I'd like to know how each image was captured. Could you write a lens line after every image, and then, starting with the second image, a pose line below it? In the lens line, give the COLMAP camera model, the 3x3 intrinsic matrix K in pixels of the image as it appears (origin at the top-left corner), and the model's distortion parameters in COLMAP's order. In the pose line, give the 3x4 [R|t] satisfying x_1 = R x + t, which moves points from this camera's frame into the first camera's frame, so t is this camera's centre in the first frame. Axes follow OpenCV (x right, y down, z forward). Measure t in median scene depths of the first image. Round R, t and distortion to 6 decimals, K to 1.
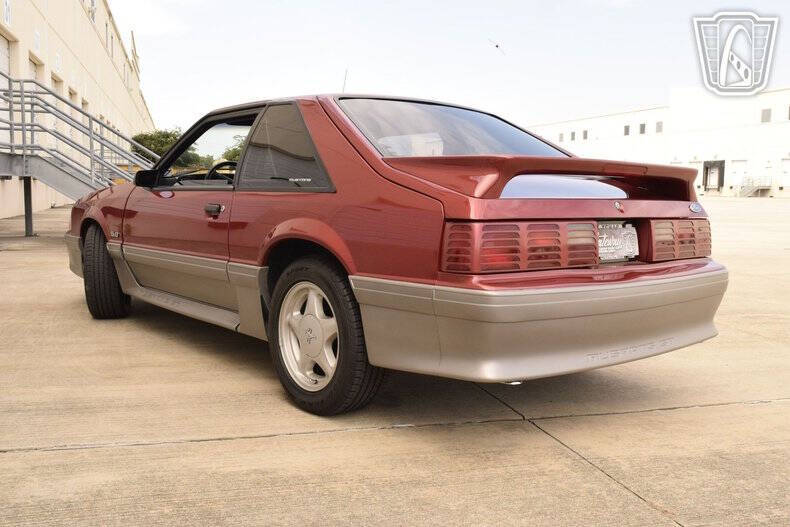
lens RADIAL K [[795.5, 0, 378.0], [0, 795.5, 264.1], [0, 0, 1]] dist [-0.024525, -0.002343]
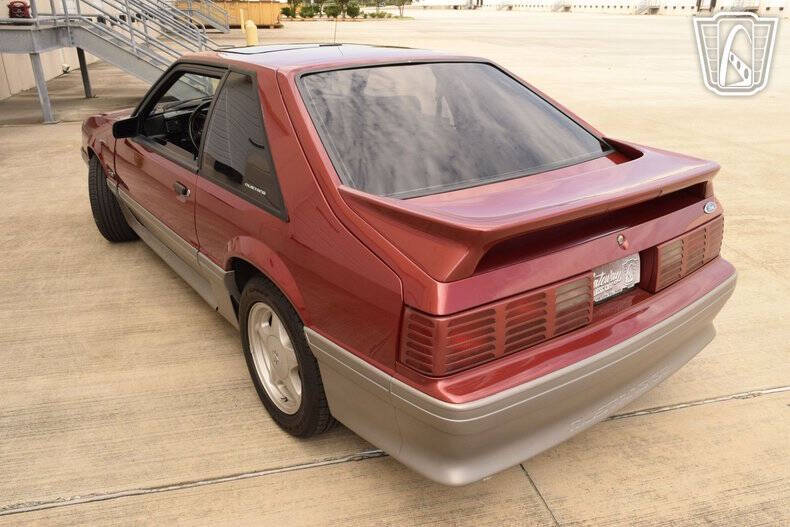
lens RADIAL K [[616.8, 0, 385.7], [0, 616.8, 262.1], [0, 0, 1]] dist [-0.010004, 0.000419]
pose [[0.998938, -0.001666, -0.046038, 0.080188], [0.015769, 0.951342, 0.307732, -0.247041], [0.043285, -0.308131, 0.950359, 0.349718]]
